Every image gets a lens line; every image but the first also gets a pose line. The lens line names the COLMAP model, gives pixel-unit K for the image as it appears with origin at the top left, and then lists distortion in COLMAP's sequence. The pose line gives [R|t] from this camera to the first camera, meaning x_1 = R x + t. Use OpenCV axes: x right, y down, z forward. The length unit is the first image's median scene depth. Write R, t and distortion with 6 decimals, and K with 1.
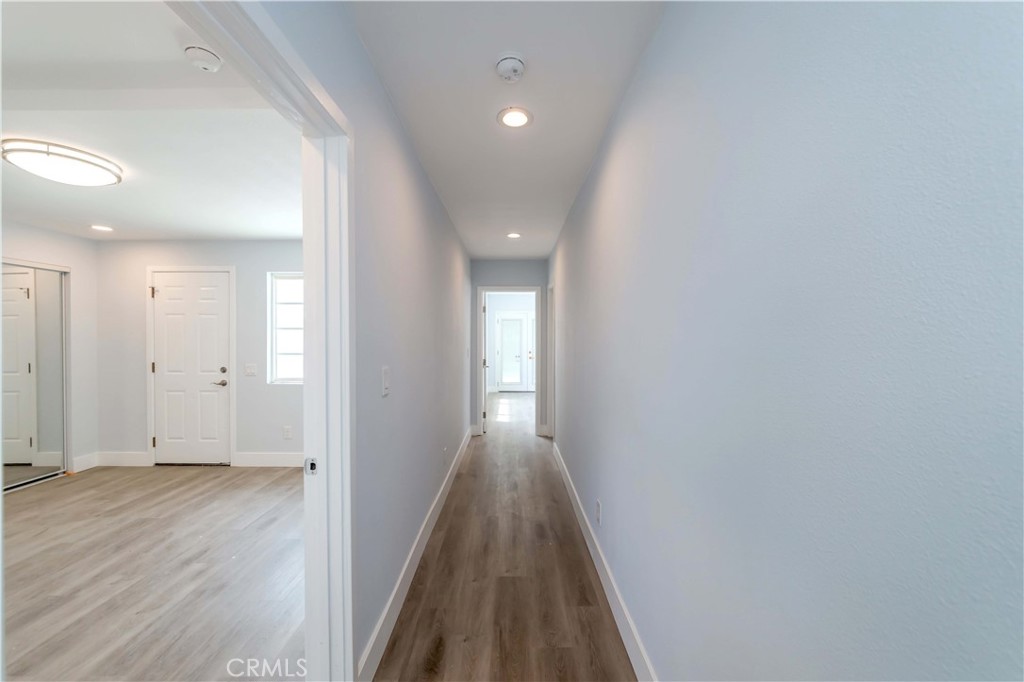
lens RADIAL K [[409.3, 0, 512.0], [0, 409.3, 341.0], [0, 0, 1]] dist [0.002552, 0.000586]
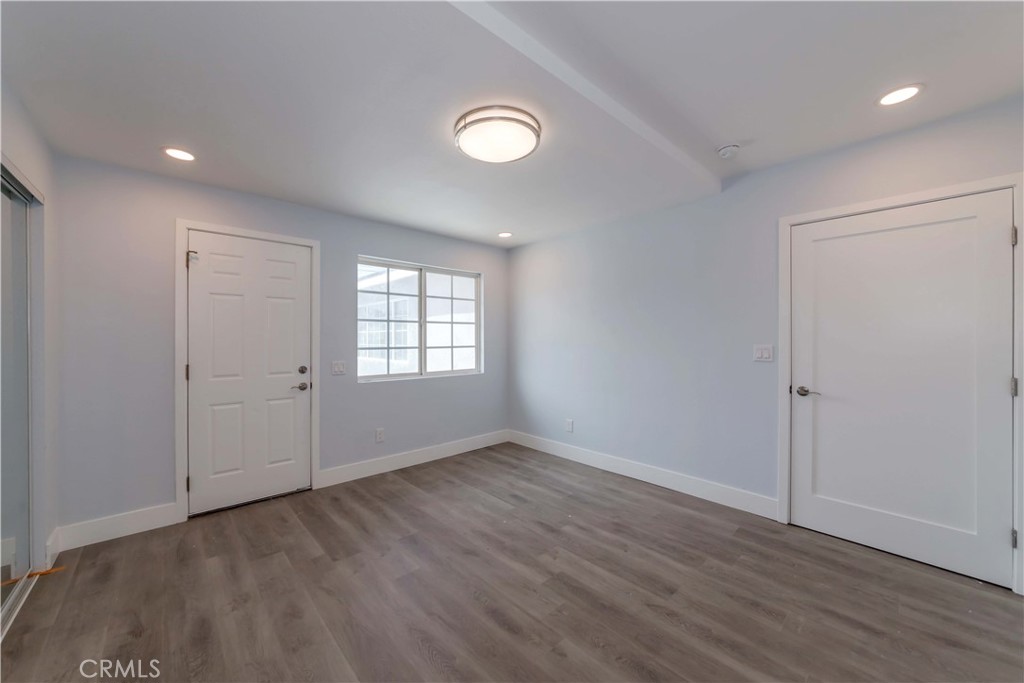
lens RADIAL K [[382.7, 0, 509.8], [0, 382.7, 338.0], [0, 0, 1]] dist [-0.000784, -0.000038]
pose [[0.726002, 0.003287, 0.687685, -1.128619], [0.002040, 0.999974, -0.006933, 0.018754], [-0.687690, 0.006436, 0.725976, 0.233975]]
